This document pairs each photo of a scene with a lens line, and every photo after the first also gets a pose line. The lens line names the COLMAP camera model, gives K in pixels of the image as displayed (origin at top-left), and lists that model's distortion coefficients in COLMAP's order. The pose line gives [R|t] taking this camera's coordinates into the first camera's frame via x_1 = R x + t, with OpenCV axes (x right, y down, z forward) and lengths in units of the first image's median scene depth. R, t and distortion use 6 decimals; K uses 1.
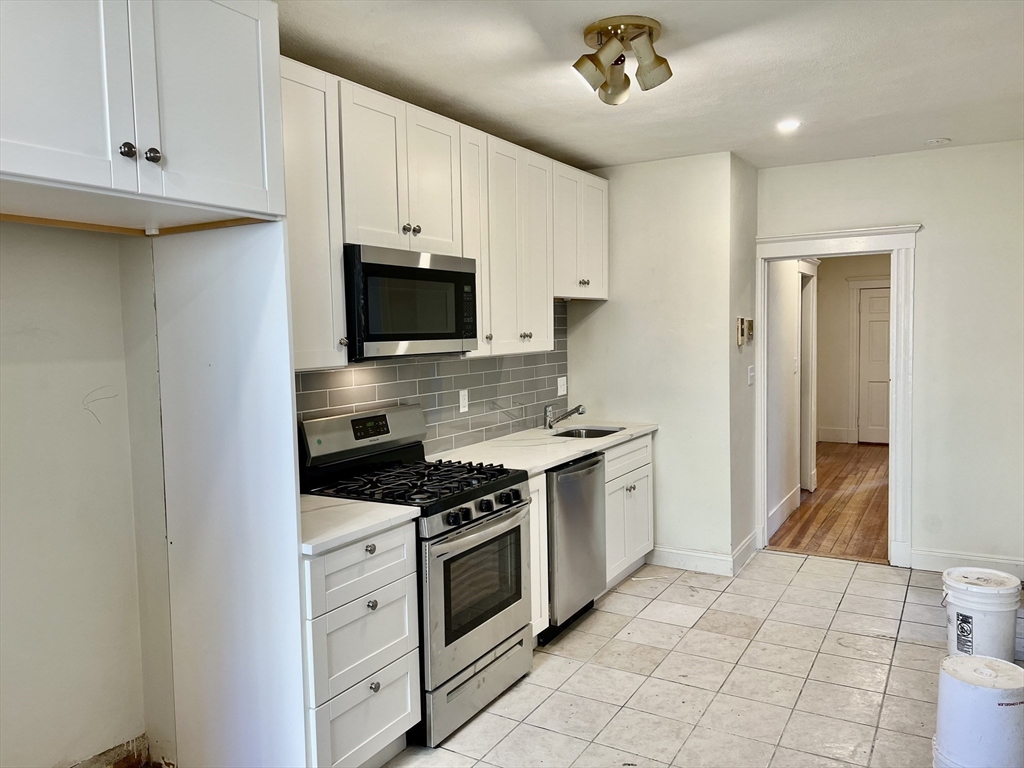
lens RADIAL K [[761.6, 0, 515.9], [0, 761.6, 379.7], [0, 0, 1]] dist [0.047713, -0.051380]
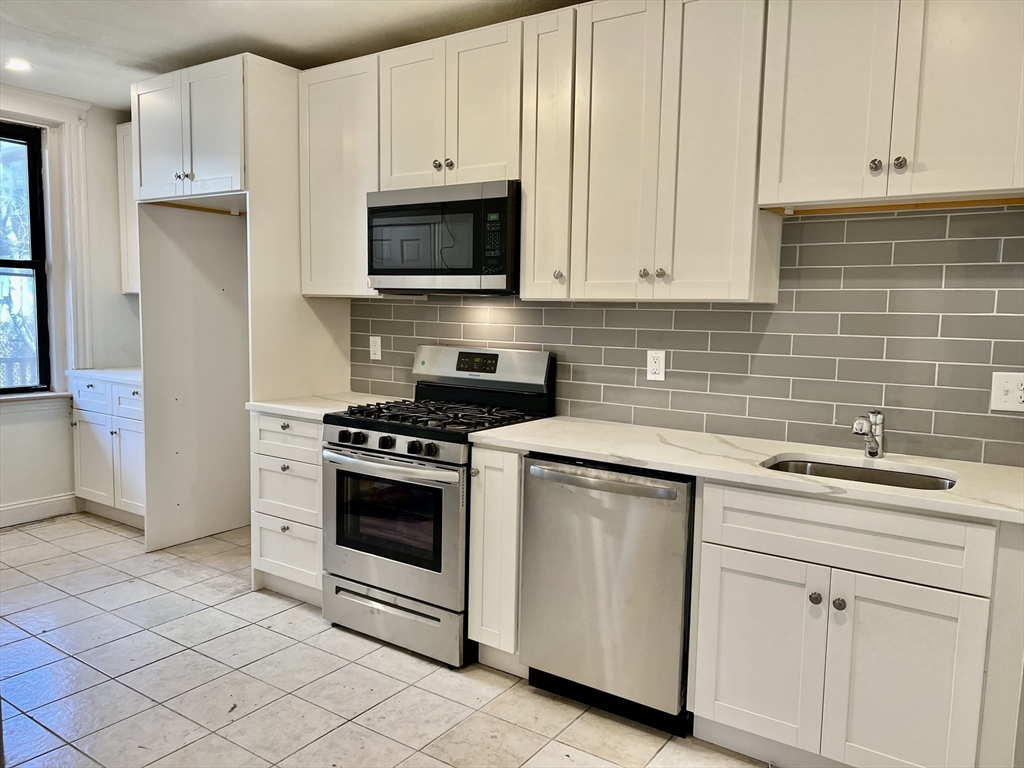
lens RADIAL K [[761.6, 0, 509.3], [0, 761.6, 386.5], [0, 0, 1]] dist [0.047713, -0.051380]
pose [[-0.073888, 0.117228, -0.990353, 0.765845], [-0.089353, 0.988295, 0.123651, -0.034908], [0.993256, 0.097627, -0.062548, 1.016657]]
